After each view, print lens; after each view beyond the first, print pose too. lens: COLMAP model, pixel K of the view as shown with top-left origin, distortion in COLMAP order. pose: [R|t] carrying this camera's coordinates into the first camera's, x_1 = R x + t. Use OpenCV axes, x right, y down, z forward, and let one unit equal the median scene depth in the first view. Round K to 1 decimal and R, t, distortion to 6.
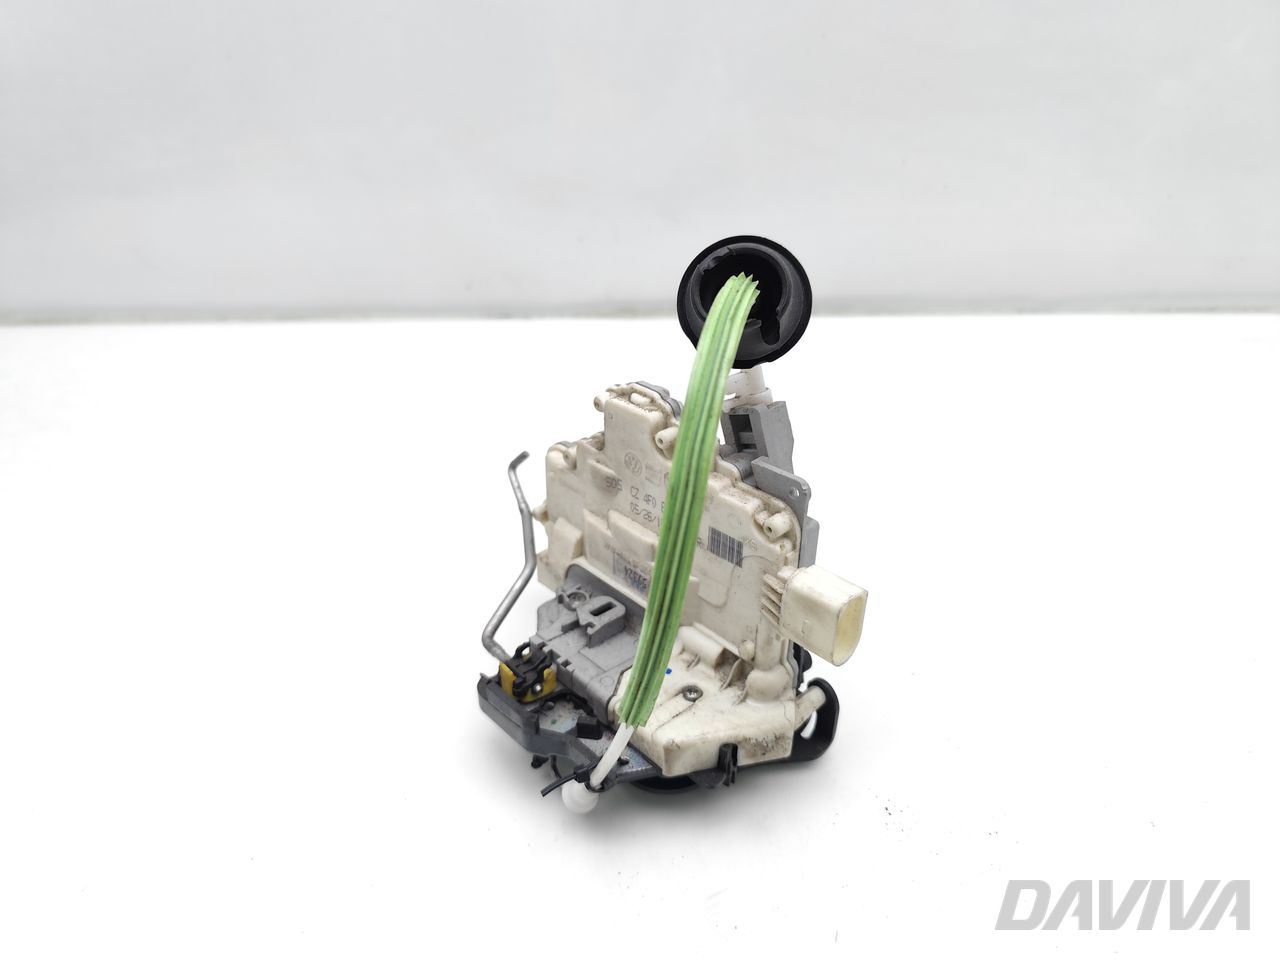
lens RADIAL K [[858.1, 0, 638.4], [0, 858.1, 474.3], [0, 0, 1]] dist [-0.032312, -0.006335]
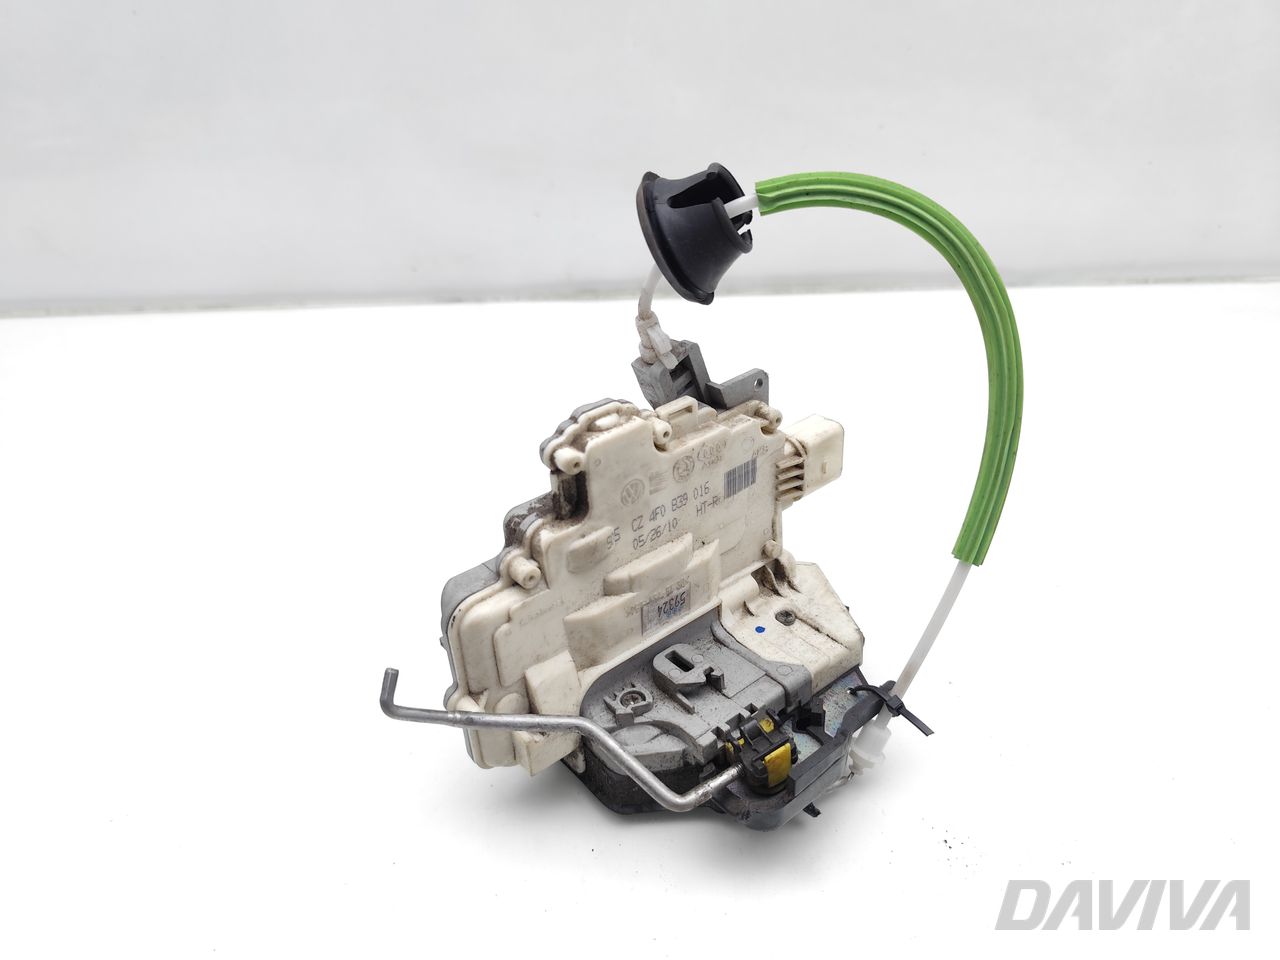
lens RADIAL K [[858.1, 0, 640.8], [0, 858.1, 480.6], [0, 0, 1]] dist [-0.032312, -0.006335]
pose [[0.088549, -0.528551, 0.844271, -0.699682], [0.536768, 0.739322, 0.406550, -0.354126], [-0.839070, 0.417178, 0.349175, 0.711947]]
